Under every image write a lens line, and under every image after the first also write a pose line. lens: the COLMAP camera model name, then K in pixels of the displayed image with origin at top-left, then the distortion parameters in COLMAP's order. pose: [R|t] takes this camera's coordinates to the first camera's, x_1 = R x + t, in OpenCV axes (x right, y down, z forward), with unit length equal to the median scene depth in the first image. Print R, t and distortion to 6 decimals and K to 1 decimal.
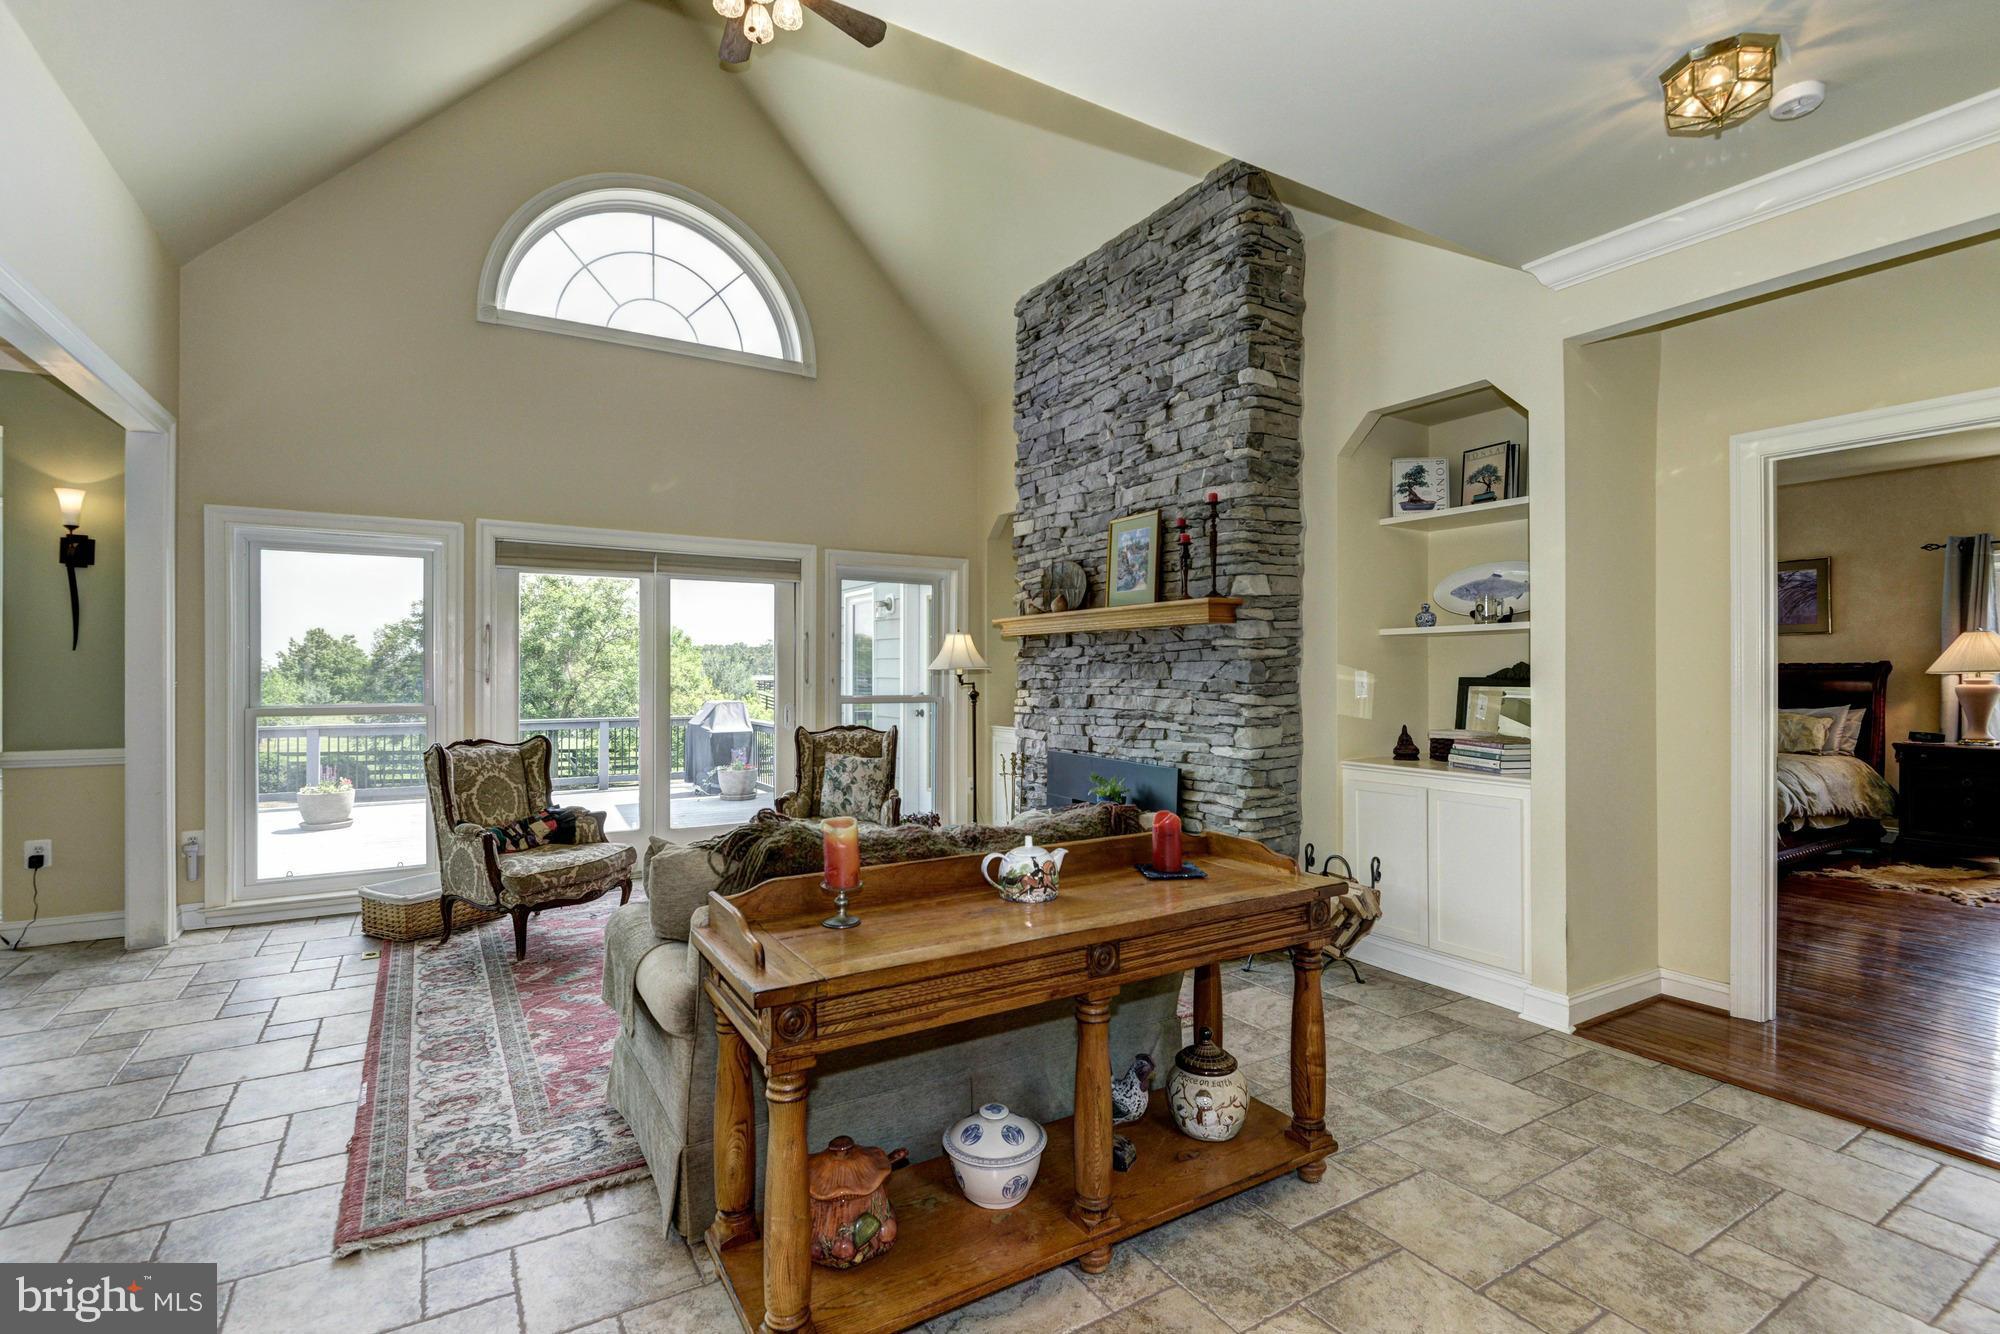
lens RADIAL K [[916.5, 0, 1001.8], [0, 916.5, 672.4], [0, 0, 1]] dist [-0.005746, -0.001635]
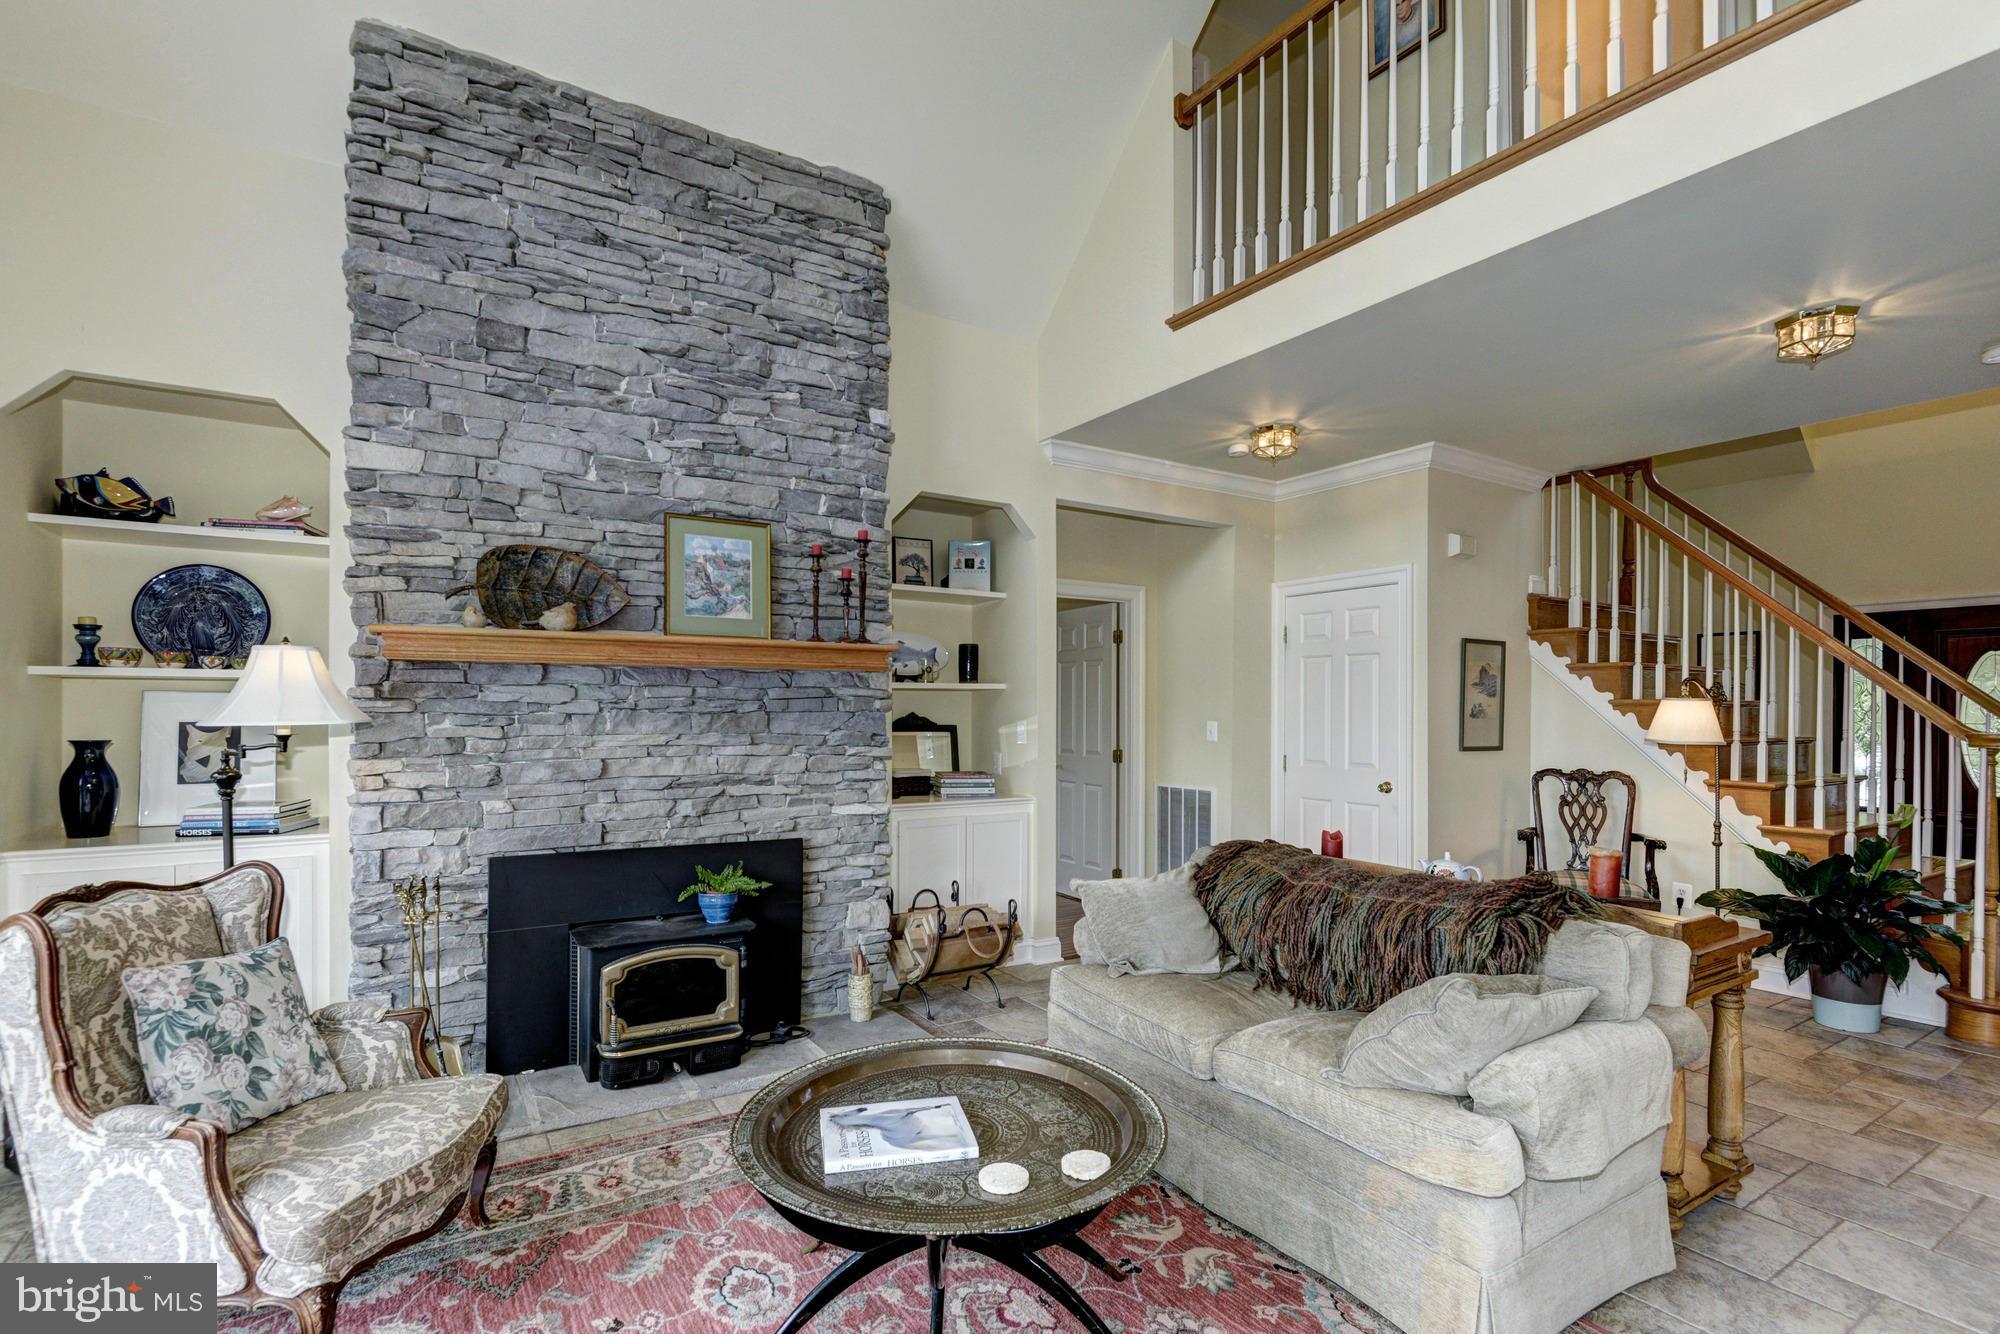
lens RADIAL K [[916.5, 0, 968.7], [0, 916.5, 714.2], [0, 0, 1]] dist [-0.005746, -0.001635]
pose [[0.005992, -0.004994, 0.999970, -0.623790], [-0.003146, 0.999982, 0.005013, -0.013805], [-0.999977, -0.003176, 0.005976, 0.801402]]
